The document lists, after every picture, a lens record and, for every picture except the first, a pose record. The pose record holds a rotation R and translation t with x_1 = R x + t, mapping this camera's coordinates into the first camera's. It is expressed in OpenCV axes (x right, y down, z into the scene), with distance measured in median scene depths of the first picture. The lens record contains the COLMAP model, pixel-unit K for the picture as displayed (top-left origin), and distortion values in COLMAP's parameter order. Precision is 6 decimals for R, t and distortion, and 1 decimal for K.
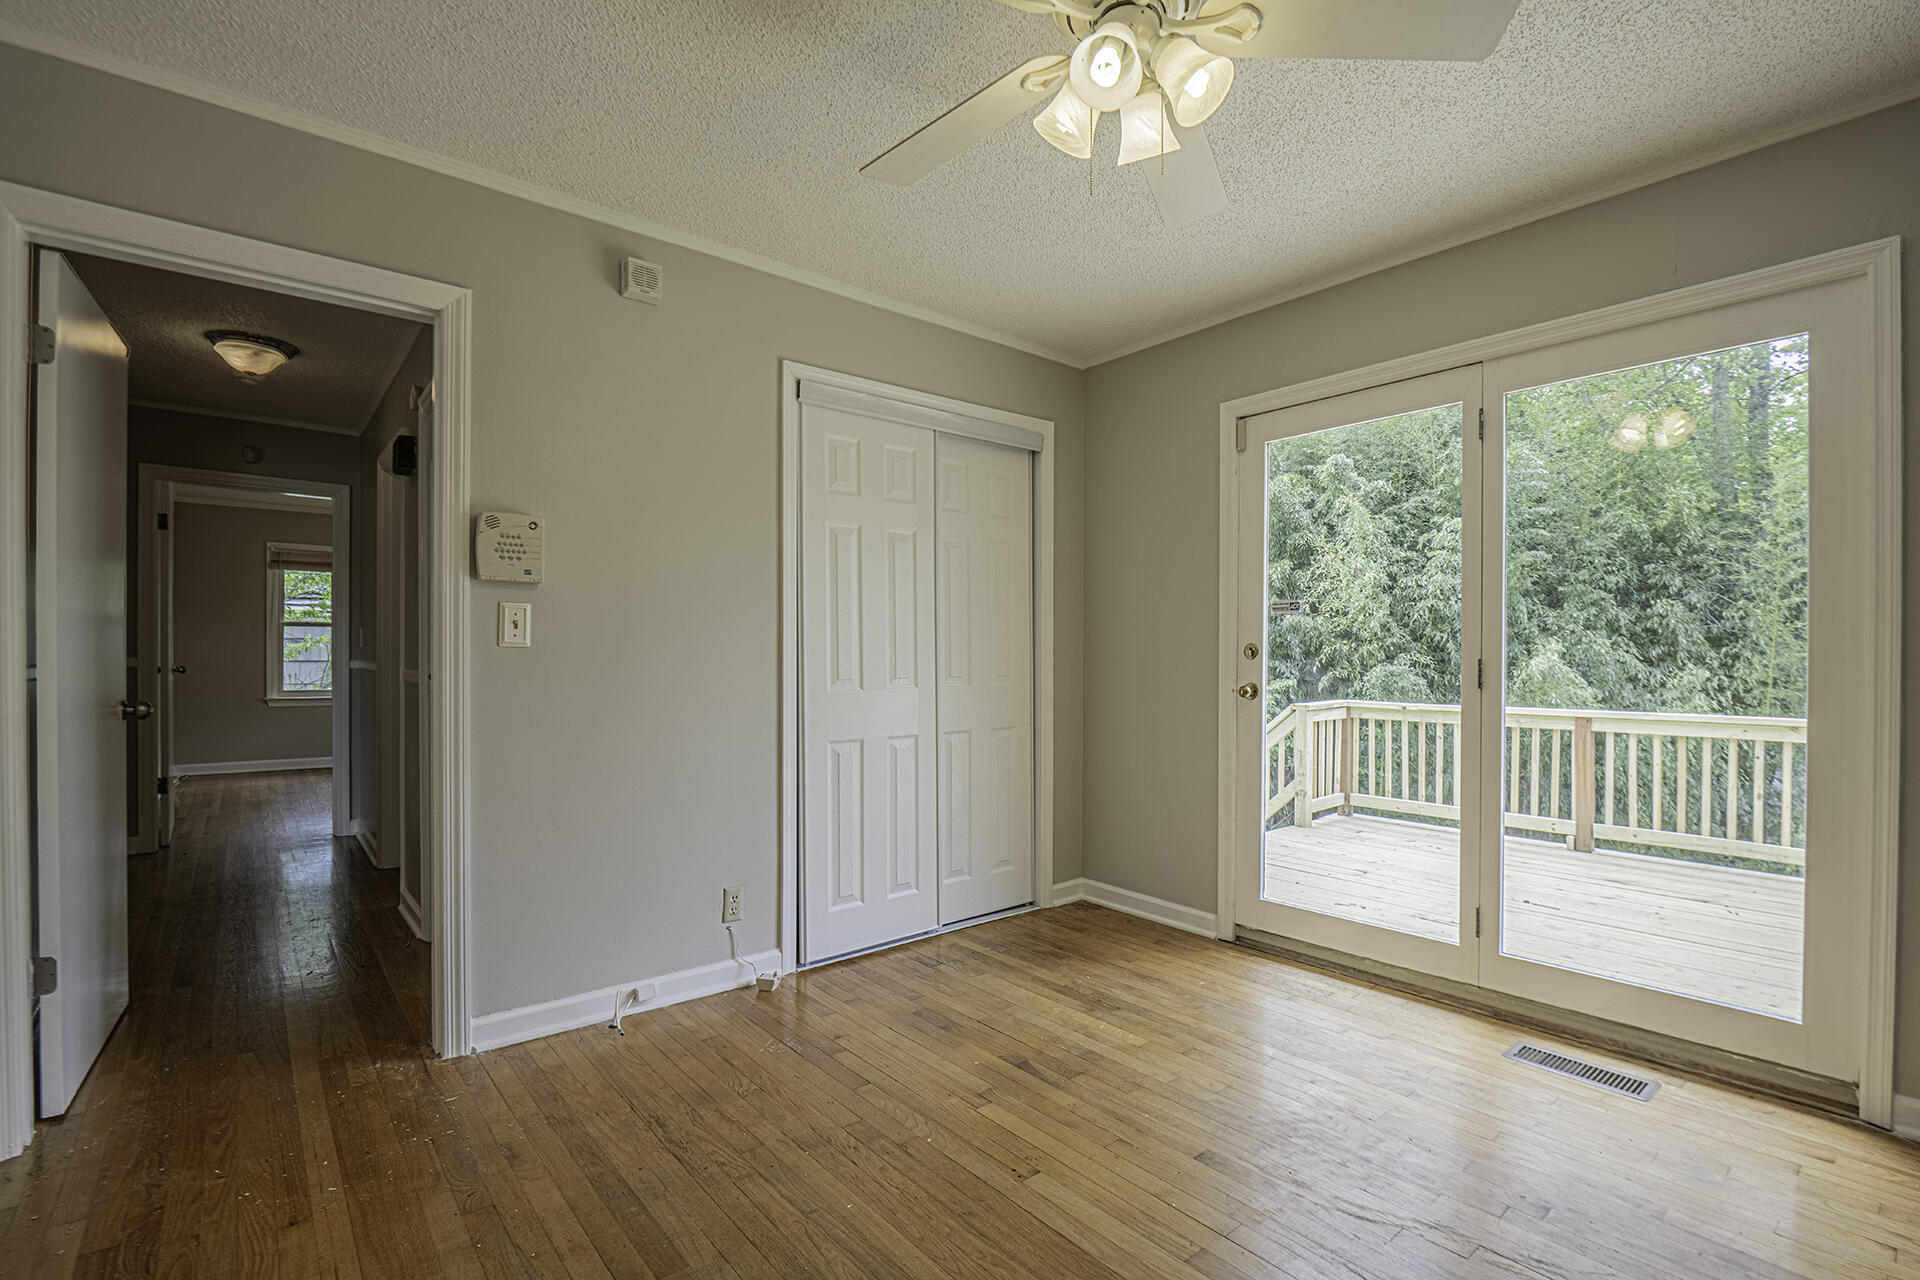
lens RADIAL K [[912.1, 0, 997.7], [0, 912.1, 658.3], [0, 0, 1]] dist [-0.007669, -0.005807]
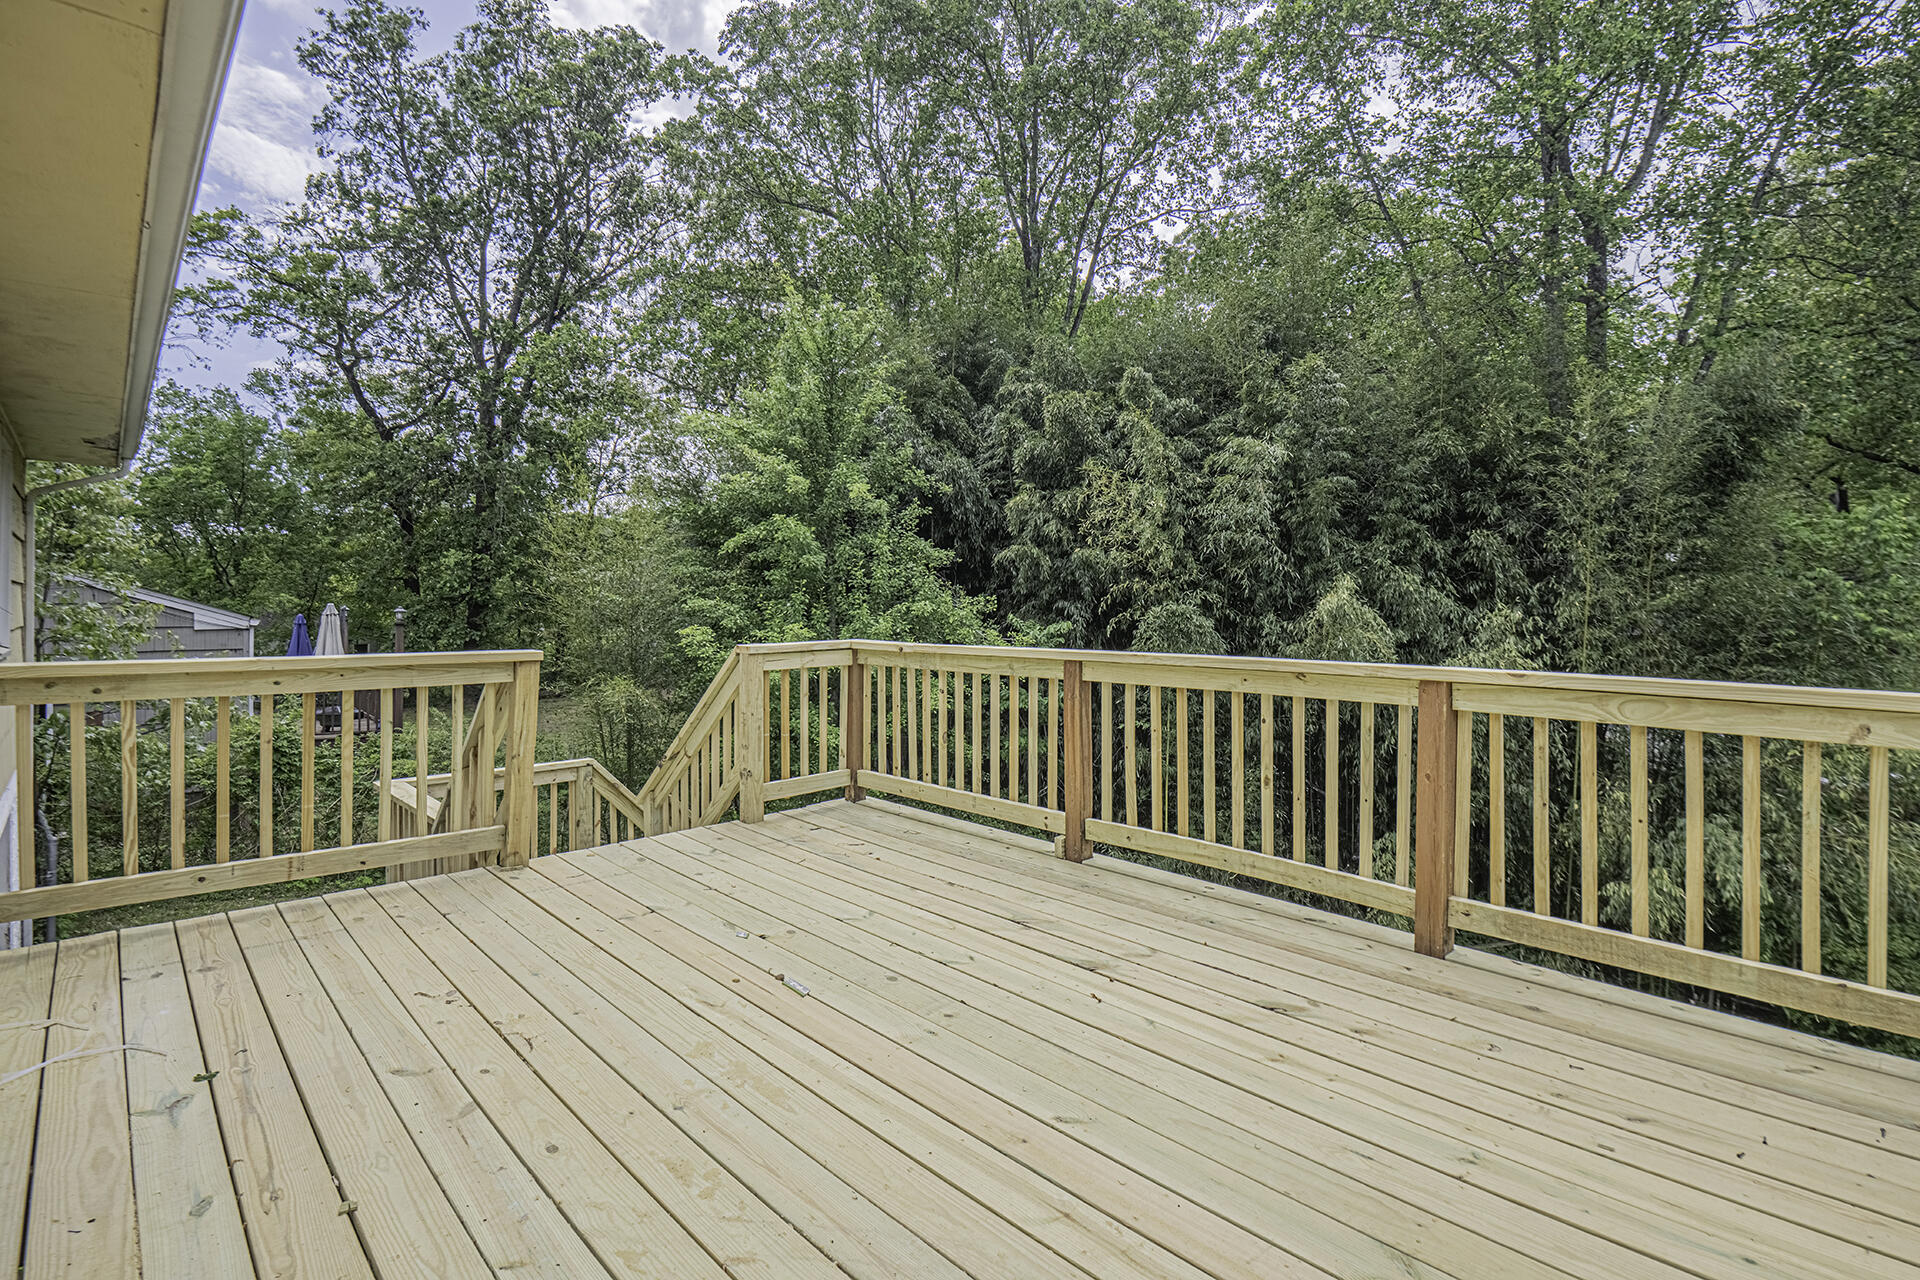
lens RADIAL K [[972.0, 0, 959.0], [0, 972.0, 593.7], [0, 0, 1]] dist [-0.012112, -0.002952]
pose [[0.997324, -0.003214, 0.073037, 0.929927], [0.004096, 0.999920, -0.011926, 0.043246], [-0.072993, 0.012193, 0.997258, 0.520010]]
